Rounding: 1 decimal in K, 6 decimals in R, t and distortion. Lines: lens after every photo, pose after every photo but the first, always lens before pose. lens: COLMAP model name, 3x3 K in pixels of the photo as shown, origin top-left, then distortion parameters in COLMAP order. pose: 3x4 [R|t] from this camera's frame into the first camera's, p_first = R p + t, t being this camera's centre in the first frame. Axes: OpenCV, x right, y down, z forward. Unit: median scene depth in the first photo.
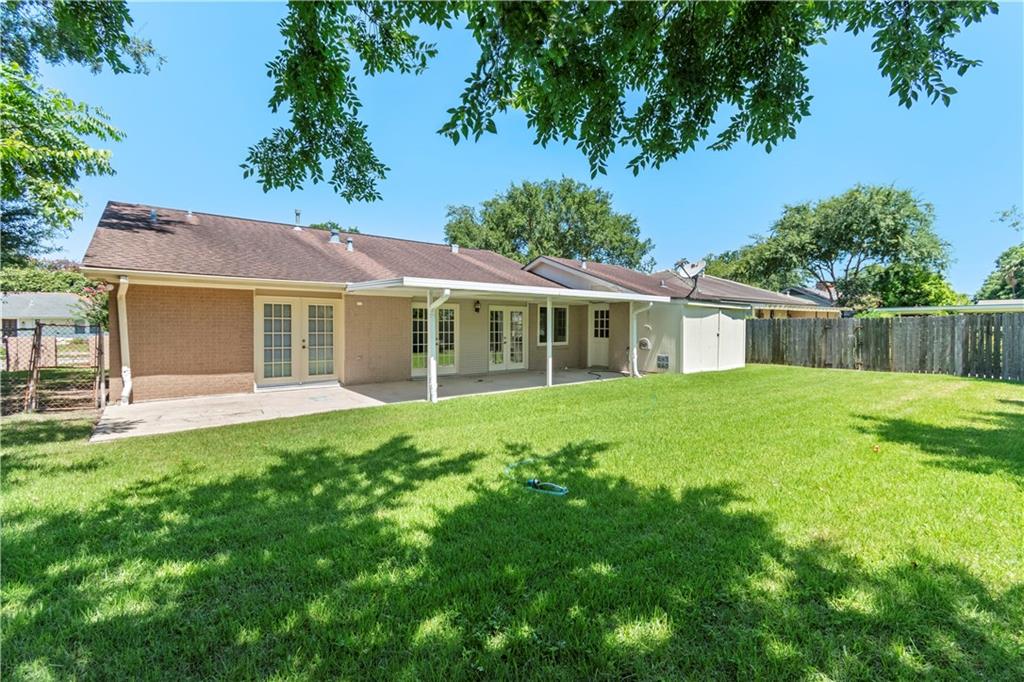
lens RADIAL K [[459.1, 0, 514.3], [0, 459.1, 336.4], [0, 0, 1]] dist [0.001660, -0.000490]
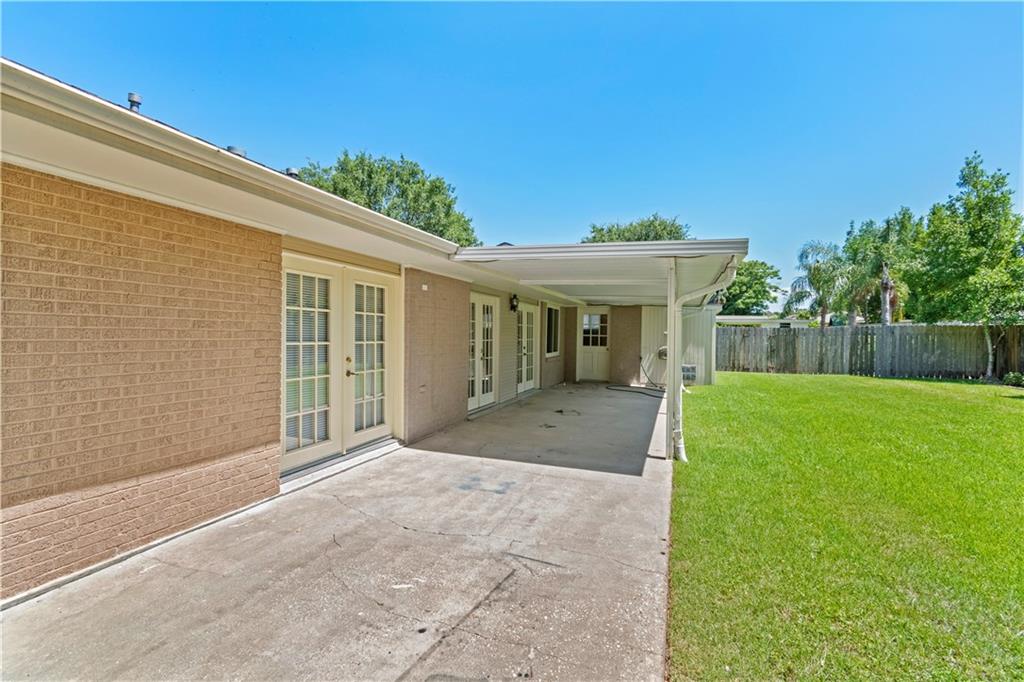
lens RADIAL K [[459.1, 0, 511.4], [0, 459.1, 341.2], [0, 0, 1]] dist [0.001660, -0.000490]
pose [[0.845915, -0.000625, 0.533317, -0.420610], [0.001585, 0.999998, -0.001343, -0.005897], [-0.533315, 0.001982, 0.845915, 0.386622]]
